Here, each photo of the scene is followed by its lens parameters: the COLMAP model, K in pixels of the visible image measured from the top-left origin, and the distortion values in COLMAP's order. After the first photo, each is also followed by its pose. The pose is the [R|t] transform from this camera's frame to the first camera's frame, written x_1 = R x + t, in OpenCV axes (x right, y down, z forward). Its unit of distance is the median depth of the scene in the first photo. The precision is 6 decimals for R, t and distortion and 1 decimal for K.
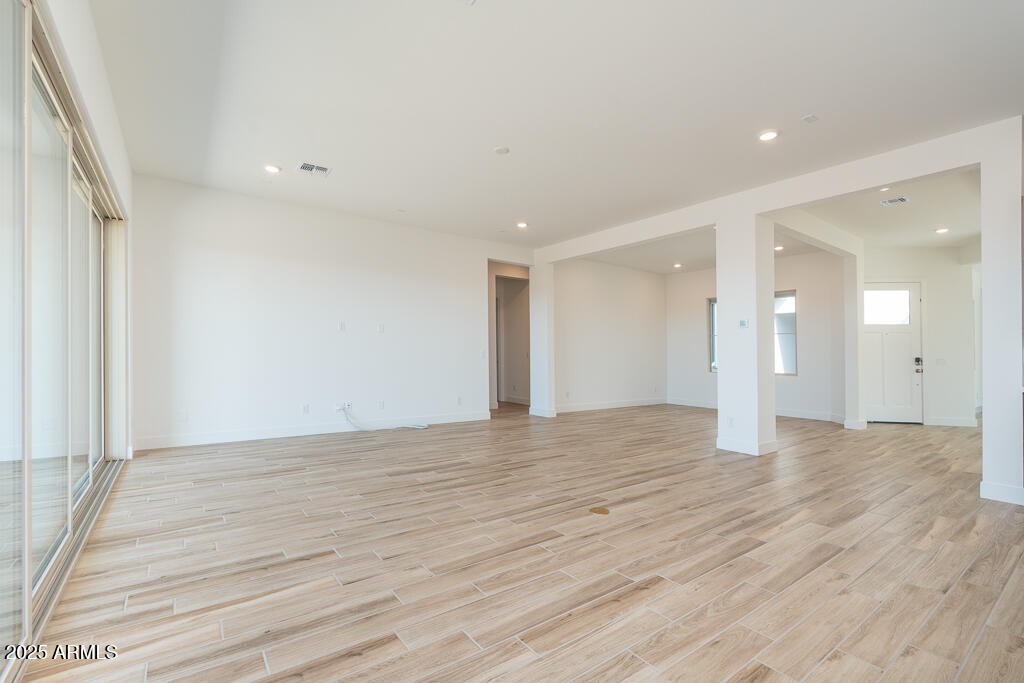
lens RADIAL K [[446.6, 0, 502.6], [0, 446.6, 352.0], [0, 0, 1]] dist [-0.007164, 0.000795]
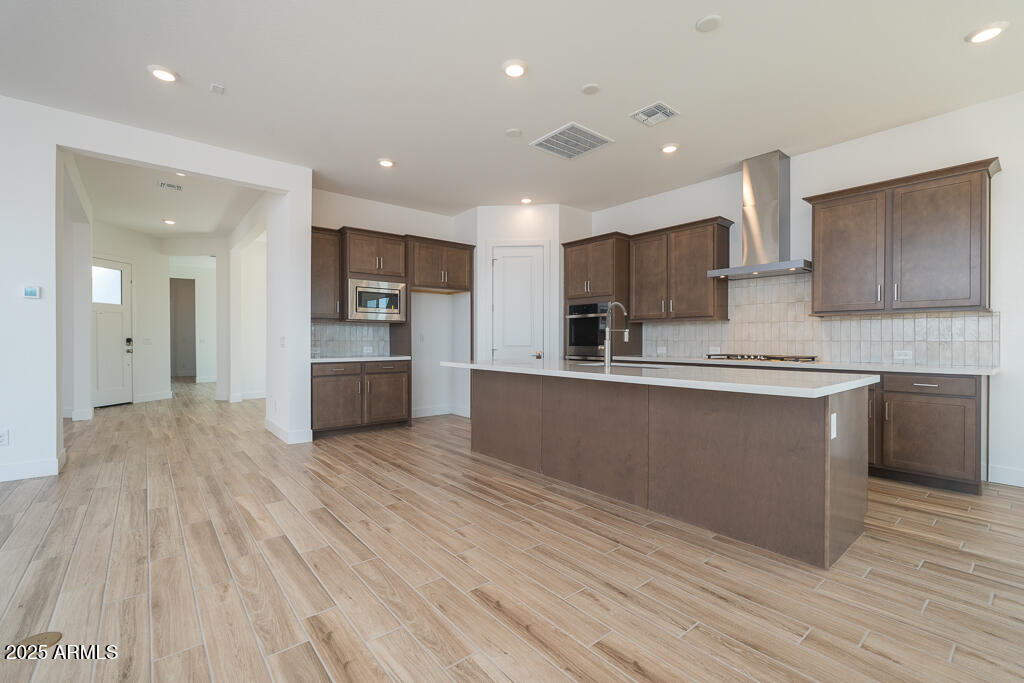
lens RADIAL K [[446.6, 0, 508.8], [0, 446.6, 341.6], [0, 0, 1]] dist [-0.007164, 0.000795]
pose [[-0.066998, -0.015904, 0.997626, -0.340436], [-0.008460, 0.999846, 0.015372, -0.005951], [-0.997717, -0.007410, -0.067122, 0.515887]]
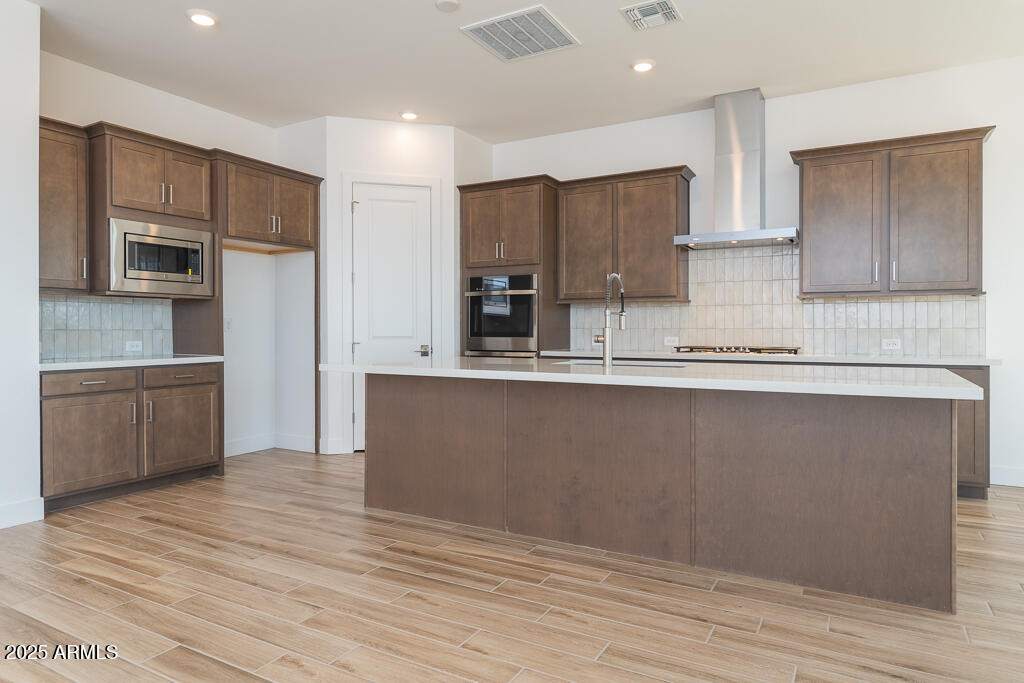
lens RADIAL K [[628.4, 0, 511.6], [0, 628.4, 331.7], [0, 0, 1]] dist [-0.001706, -0.000789]
pose [[-0.421901, -0.017197, 0.906479, -0.156465], [-0.010514, 0.999846, 0.014074, -0.000847], [-0.906581, -0.003593, -0.422017, 0.812444]]
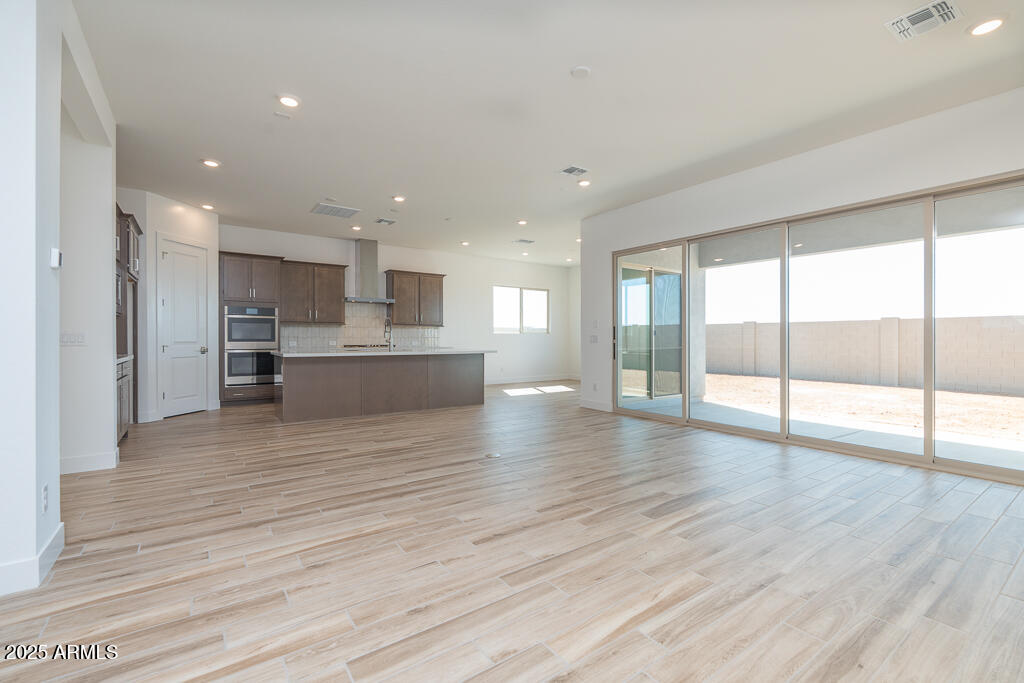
lens RADIAL K [[446.6, 0, 513.1], [0, 446.6, 339.3], [0, 0, 1]] dist [-0.007164, 0.000795]
pose [[-0.999873, -0.015916, 0.001022, 0.170545], [-0.015921, 0.999865, -0.004180, 0.017802], [-0.000955, -0.004196, -0.999991, 2.440060]]
